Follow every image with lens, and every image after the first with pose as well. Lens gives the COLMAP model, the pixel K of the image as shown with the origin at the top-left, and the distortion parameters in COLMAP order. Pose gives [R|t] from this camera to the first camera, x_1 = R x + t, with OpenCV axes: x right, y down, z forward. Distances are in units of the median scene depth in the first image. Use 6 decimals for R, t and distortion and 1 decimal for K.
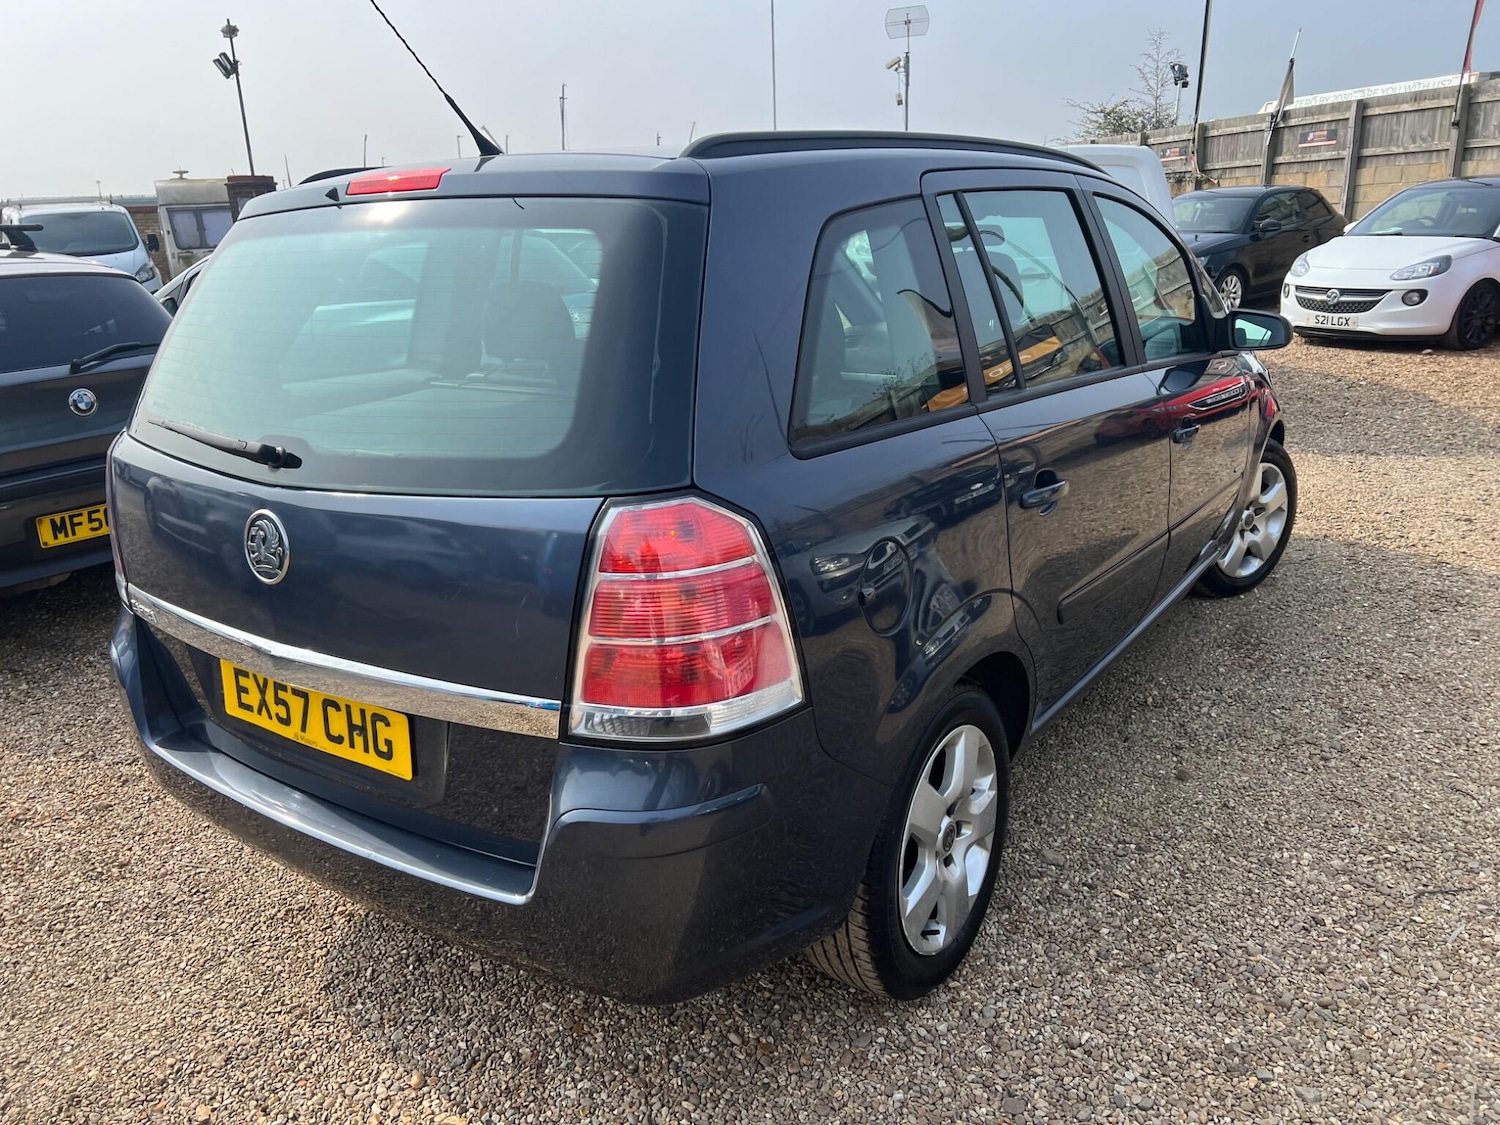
lens RADIAL K [[1172.5, 0, 741.2], [0, 1172.5, 530.2], [0, 0, 1]] dist [0.067438, -0.079918]
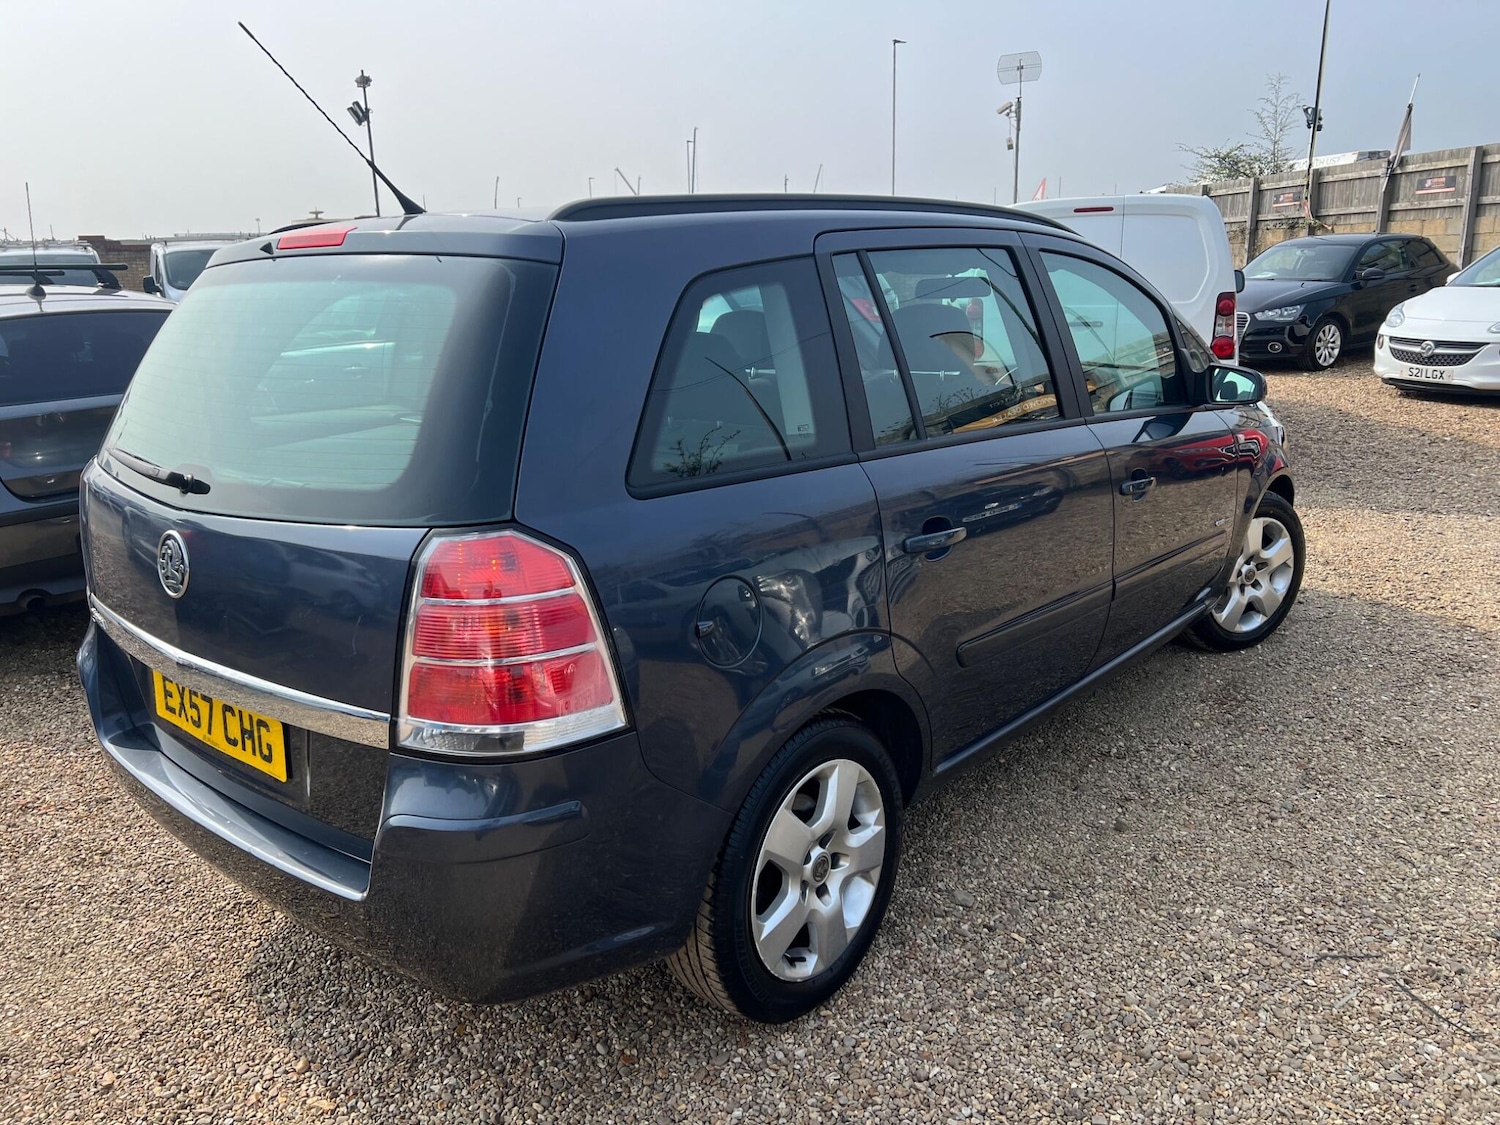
lens RADIAL K [[1172.5, 0, 747.8], [0, 1172.5, 525.8], [0, 0, 1]] dist [0.067438, -0.079918]
pose [[0.994801, 0.031976, -0.096684, 0.191695], [-0.035340, 0.998821, -0.033291, -0.002994], [0.095505, 0.036535, 0.994758, -0.044905]]
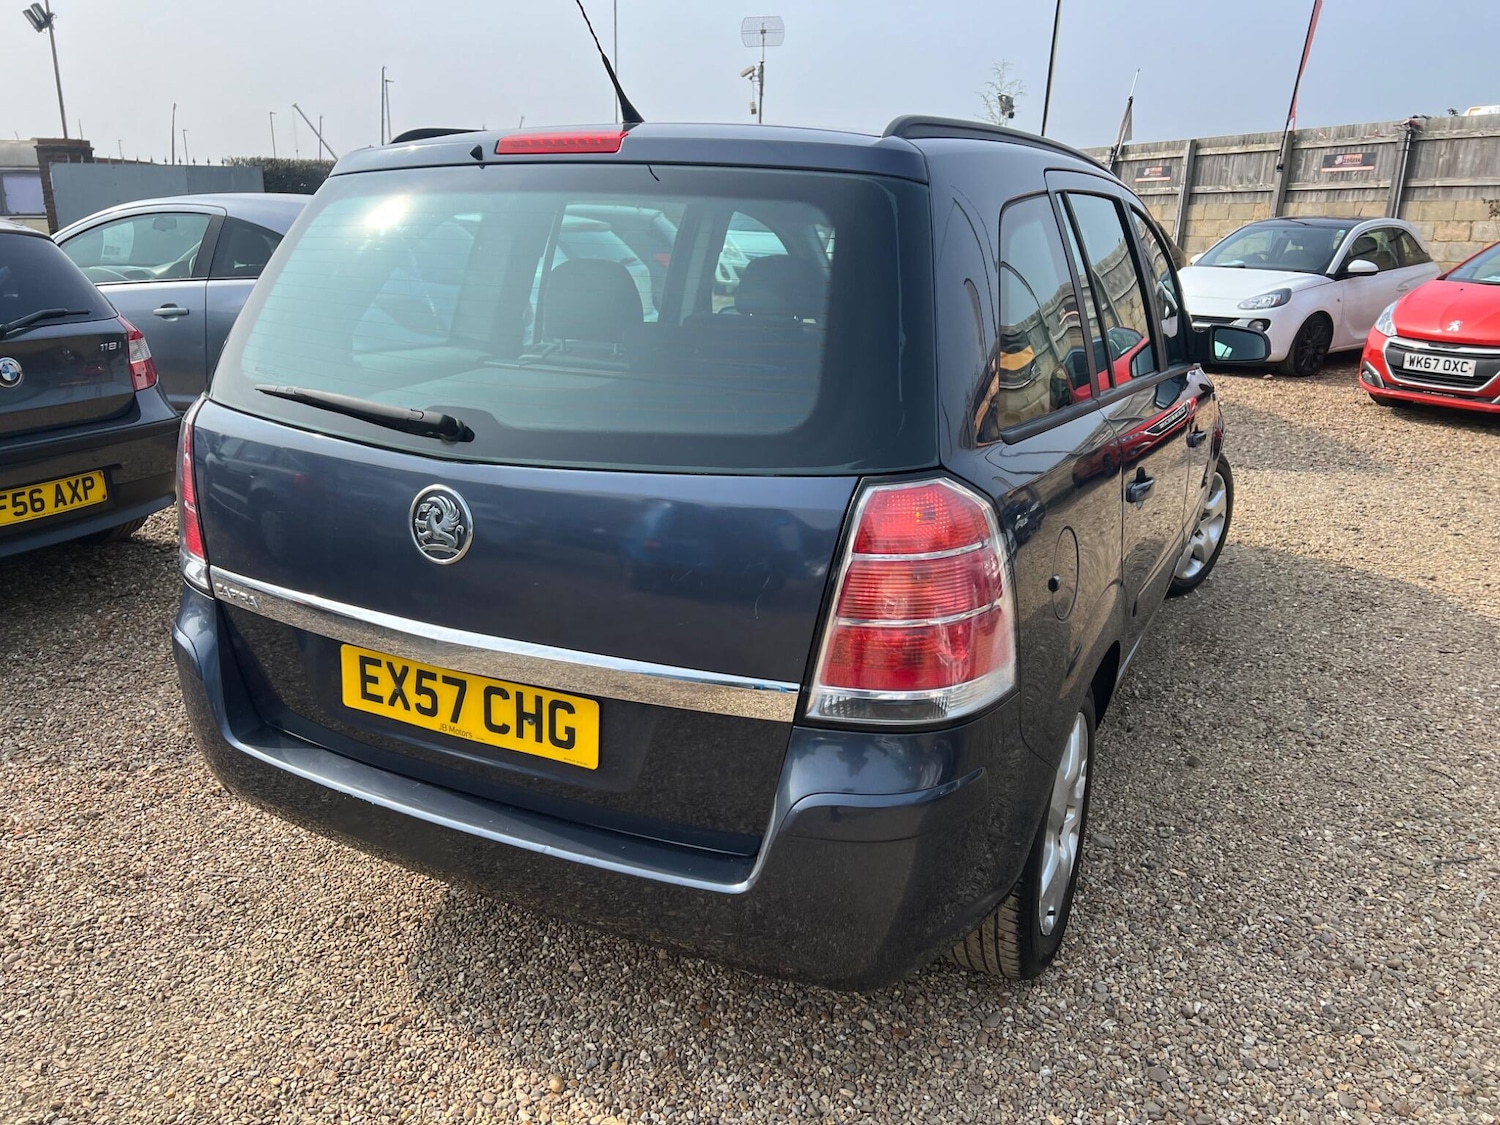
lens RADIAL K [[1172.5, 0, 750.1], [0, 1172.5, 550.9], [0, 0, 1]] dist [0.067438, -0.079918]
pose [[0.986901, 0.012590, 0.160838, -0.245249], [-0.014427, 0.999843, 0.010256, 0.017577], [-0.160684, -0.012442, 0.986928, 0.030052]]
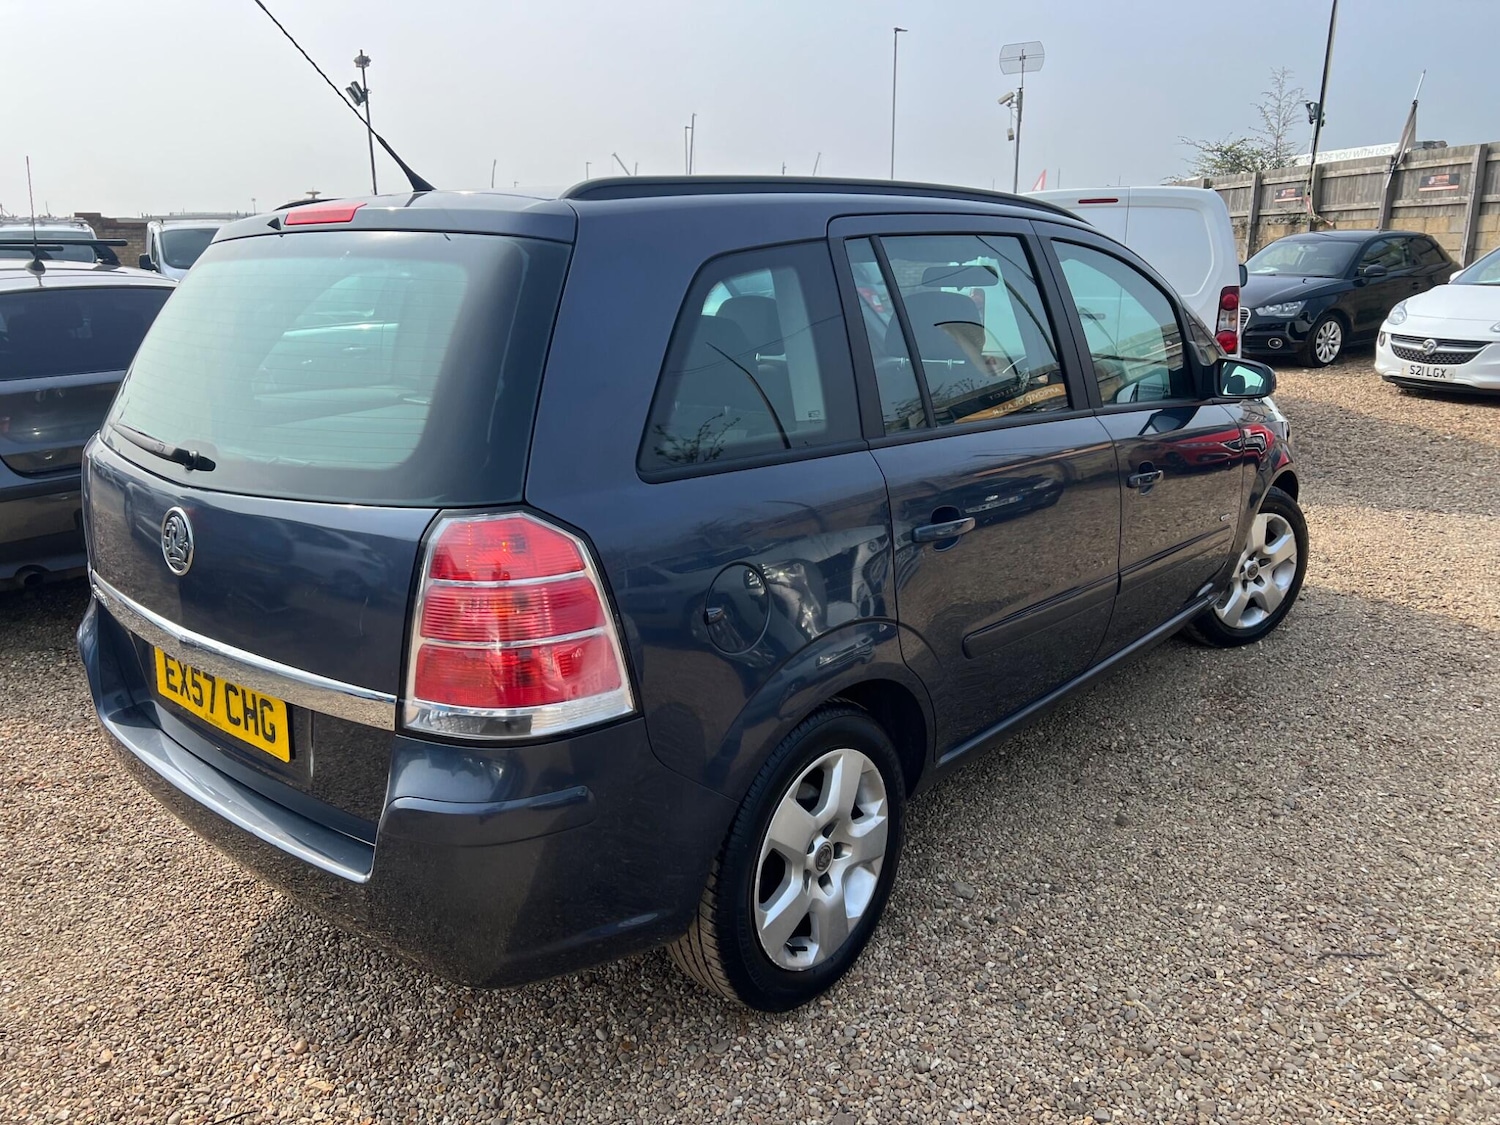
lens RADIAL K [[1172.5, 0, 737.3], [0, 1172.5, 527.5], [0, 0, 1]] dist [0.067438, -0.079918]
pose [[0.993973, 0.048890, -0.098124, 0.177688], [-0.051310, 0.998434, -0.022284, -0.000509], [0.096881, 0.027184, 0.994925, -0.037285]]
